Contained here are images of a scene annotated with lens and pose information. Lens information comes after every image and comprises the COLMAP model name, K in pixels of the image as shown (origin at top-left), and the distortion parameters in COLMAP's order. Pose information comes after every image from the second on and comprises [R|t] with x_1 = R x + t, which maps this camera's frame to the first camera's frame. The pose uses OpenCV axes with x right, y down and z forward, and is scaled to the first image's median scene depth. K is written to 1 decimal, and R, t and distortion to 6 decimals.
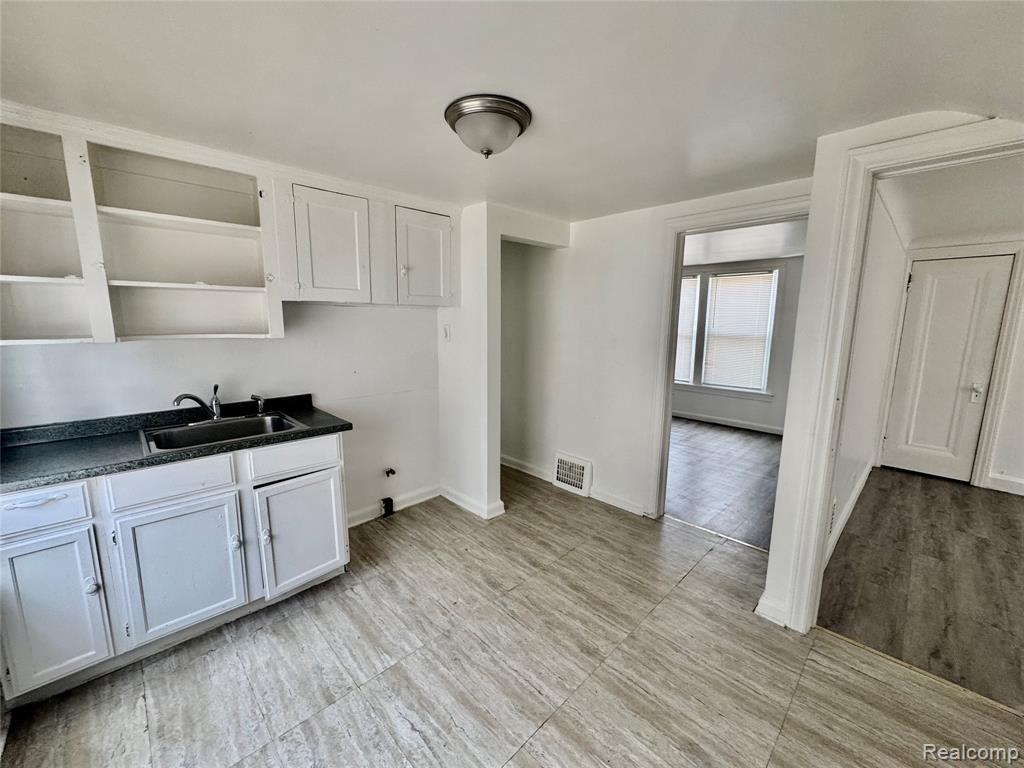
lens RADIAL K [[410.9, 0, 512.2], [0, 410.9, 382.2], [0, 0, 1]] dist [0.000109, 0.000294]
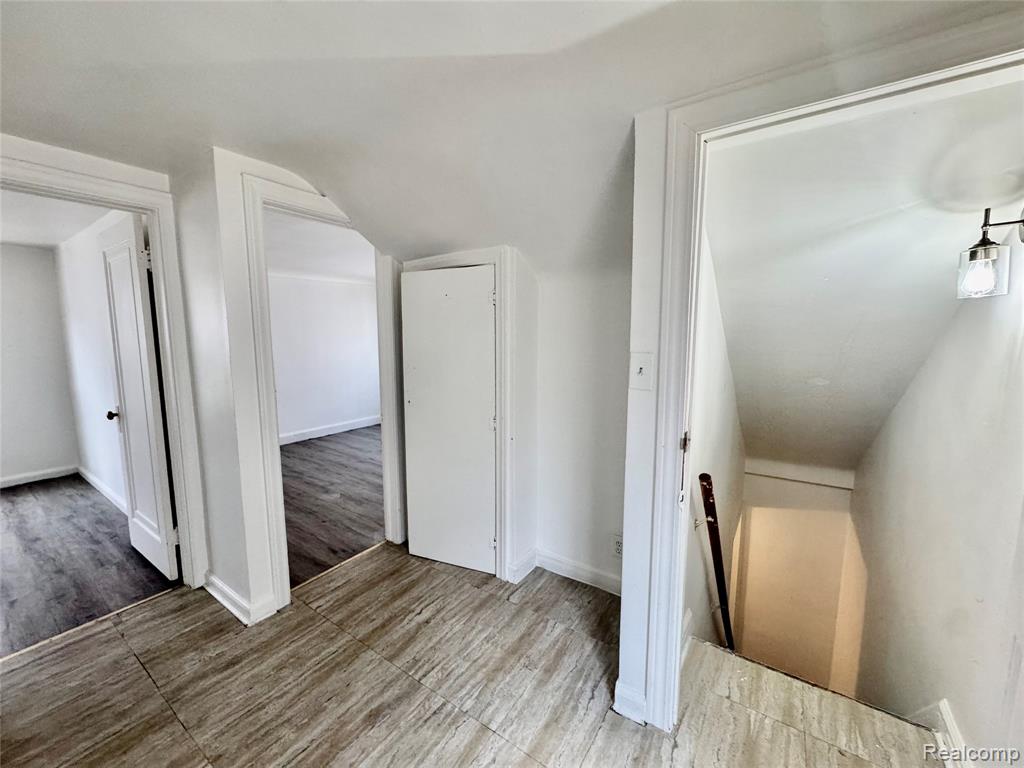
lens RADIAL K [[410.9, 0, 512.2], [0, 410.9, 382.2], [0, 0, 1]] dist [0.000109, 0.000294]
pose [[-0.191433, -0.126401, 0.973332, -0.414979], [0.154078, 0.975508, 0.156987, -0.057300], [-0.969336, 0.180022, -0.167269, 0.483741]]
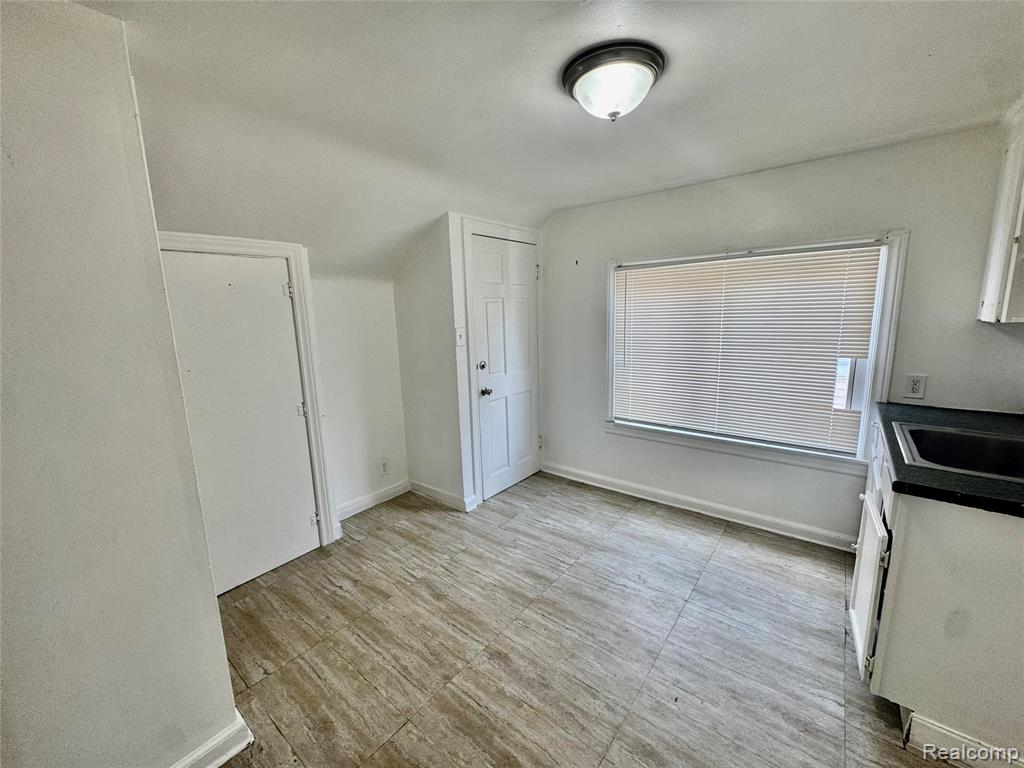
lens RADIAL K [[409.0, 0, 512.0], [0, 409.0, 384.0], [0, 0, 1]] dist [0.000166, -0.000225]
pose [[-0.992822, 0.040344, -0.112592, 0.222184], [0.002385, 0.947881, 0.318617, -0.234054], [0.119578, 0.316061, -0.941173, 1.584929]]
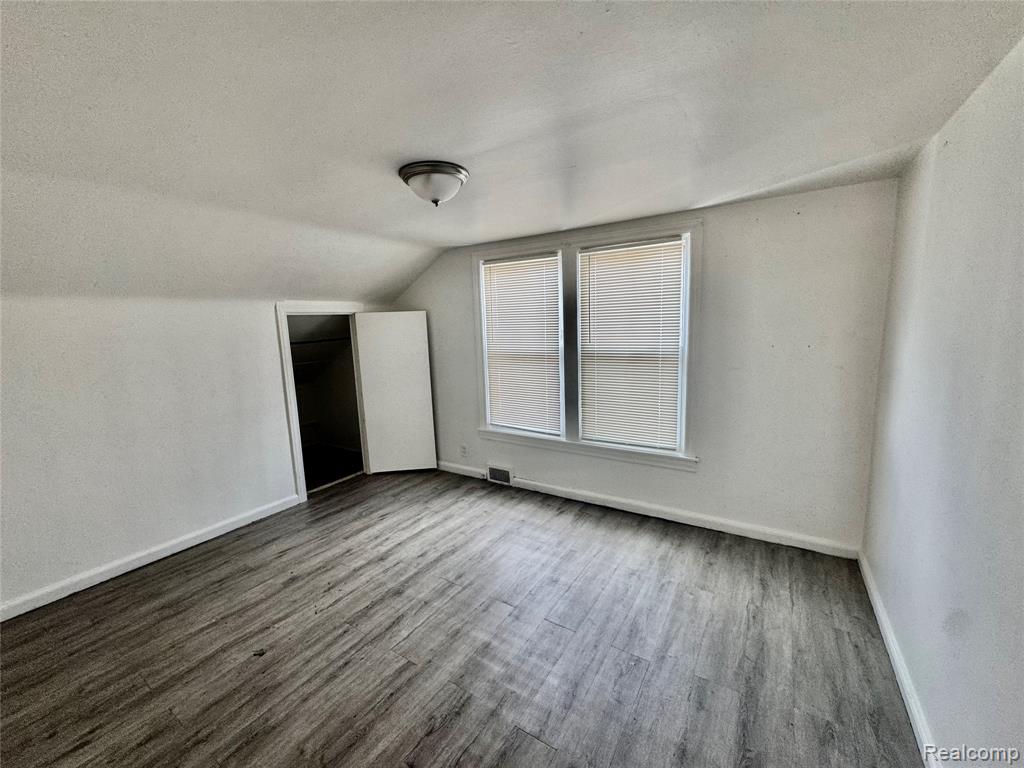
lens RADIAL K [[409.0, 0, 512.0], [0, 409.0, 384.0], [0, 0, 1]] dist [0.000166, -0.000225]
pose [[0.972650, -0.072649, 0.220622, 0.744009], [0.075151, 0.997168, -0.002954, -0.235307], [-0.219782, 0.019453, 0.975355, 1.379130]]
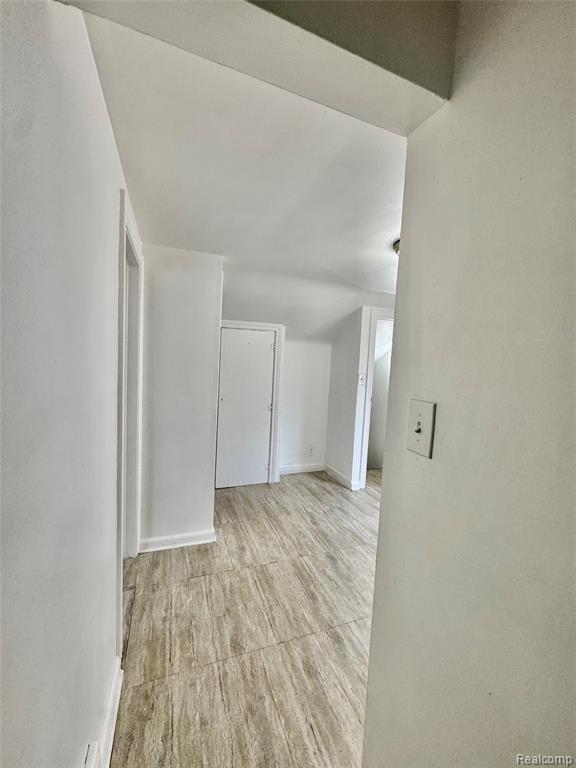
lens RADIAL K [[306.7, 0, 289.9], [0, 306.7, 384.8], [0, 0, 1]] dist [0.000166, -0.000225]
pose [[-0.917597, -0.084940, 0.388331, -0.077027], [0.002236, 0.975786, 0.218718, -0.290360], [-0.397506, 0.201563, -0.895188, 1.906740]]
